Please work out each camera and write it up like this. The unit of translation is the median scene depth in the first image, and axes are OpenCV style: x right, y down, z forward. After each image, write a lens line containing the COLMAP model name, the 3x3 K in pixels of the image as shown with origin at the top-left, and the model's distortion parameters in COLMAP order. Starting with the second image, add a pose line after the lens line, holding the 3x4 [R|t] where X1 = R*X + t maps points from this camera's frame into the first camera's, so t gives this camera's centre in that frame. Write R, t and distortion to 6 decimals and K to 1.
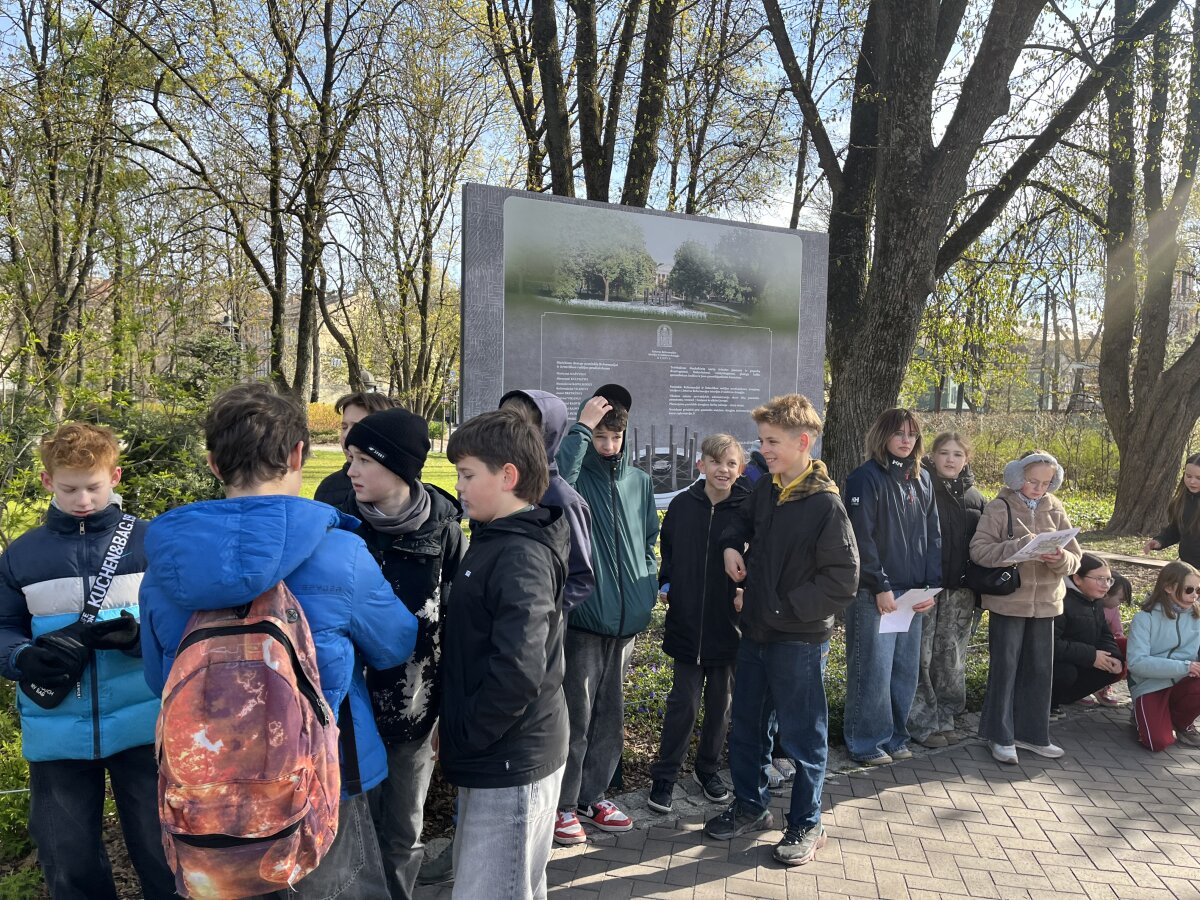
lens RADIAL K [[897.4, 0, 605.1], [0, 897.4, 454.2], [0, 0, 1]] dist [0.093061, -0.108860]
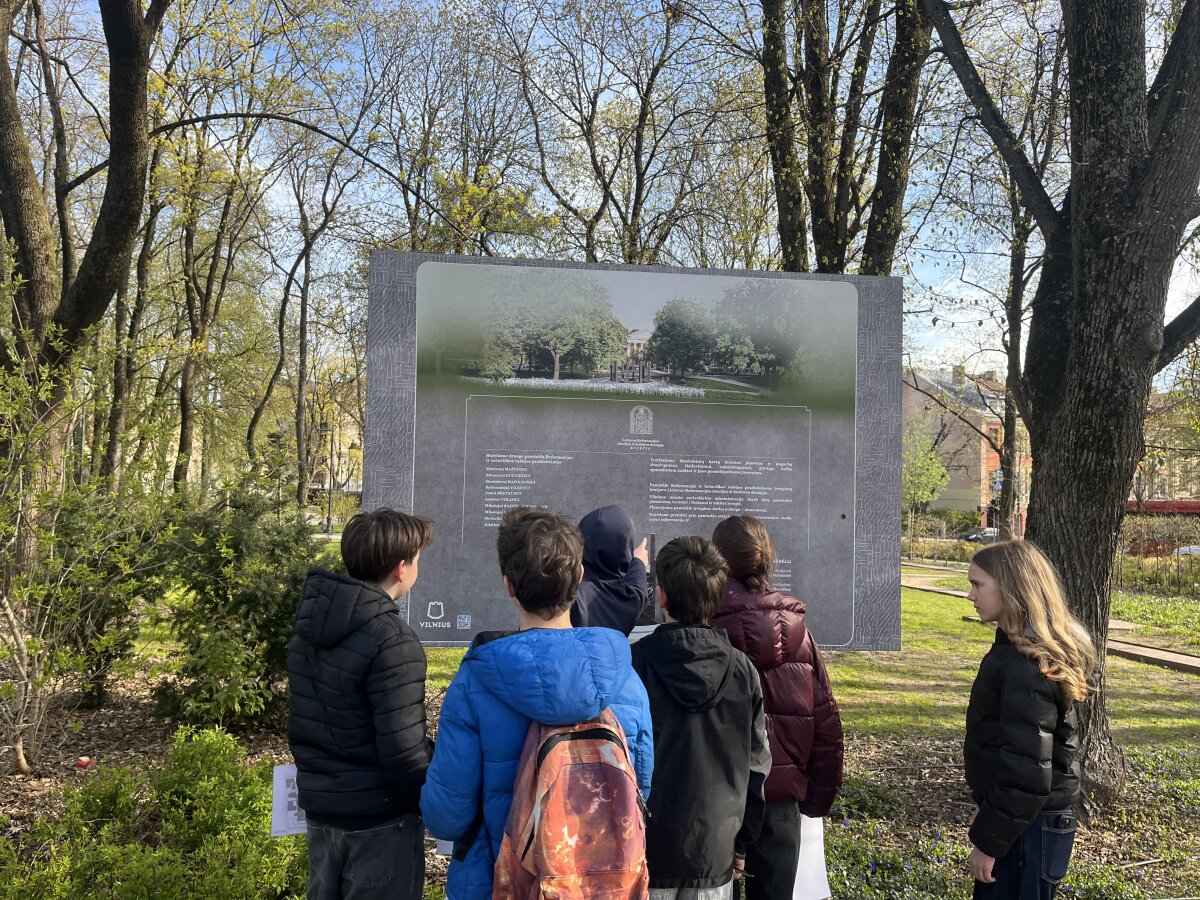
lens RADIAL K [[906.4, 0, 600.0], [0, 906.4, 450.0], [0, 0, 1]] dist [0.107027, -0.152930]
pose [[0.921628, -0.019148, -0.387603, 0.337198], [-0.026959, 0.993210, -0.113167, -0.015660], [0.387138, 0.114747, 0.914854, 0.268754]]
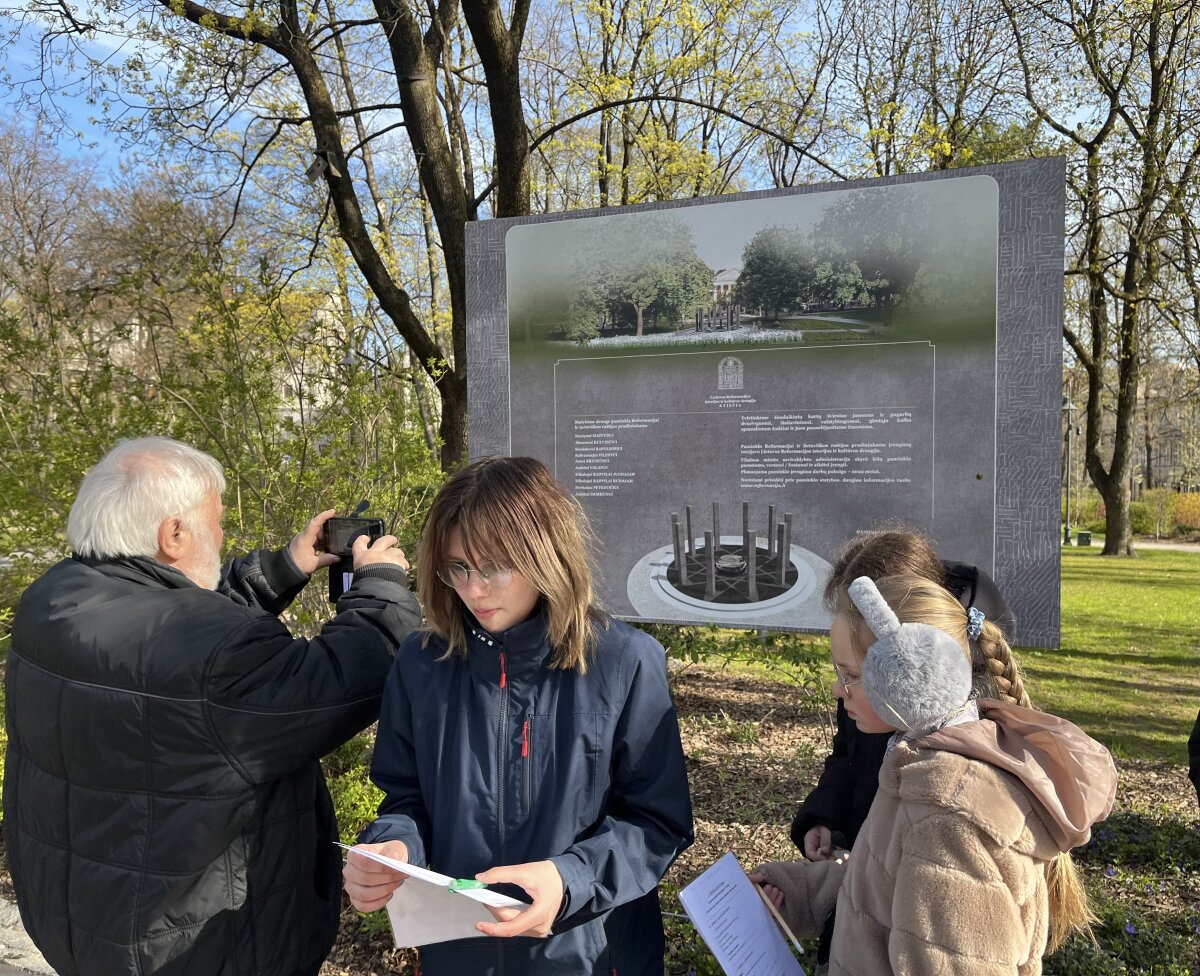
lens RADIAL K [[988.8, 0, 654.5], [0, 988.8, 497.6], [0, 0, 1]] dist [0.076730, -0.122586]
pose [[0.636476, -0.009093, -0.771243, 0.610409], [-0.033501, 0.998661, -0.039421, -0.004941], [0.770569, 0.050928, 0.635319, 0.479156]]
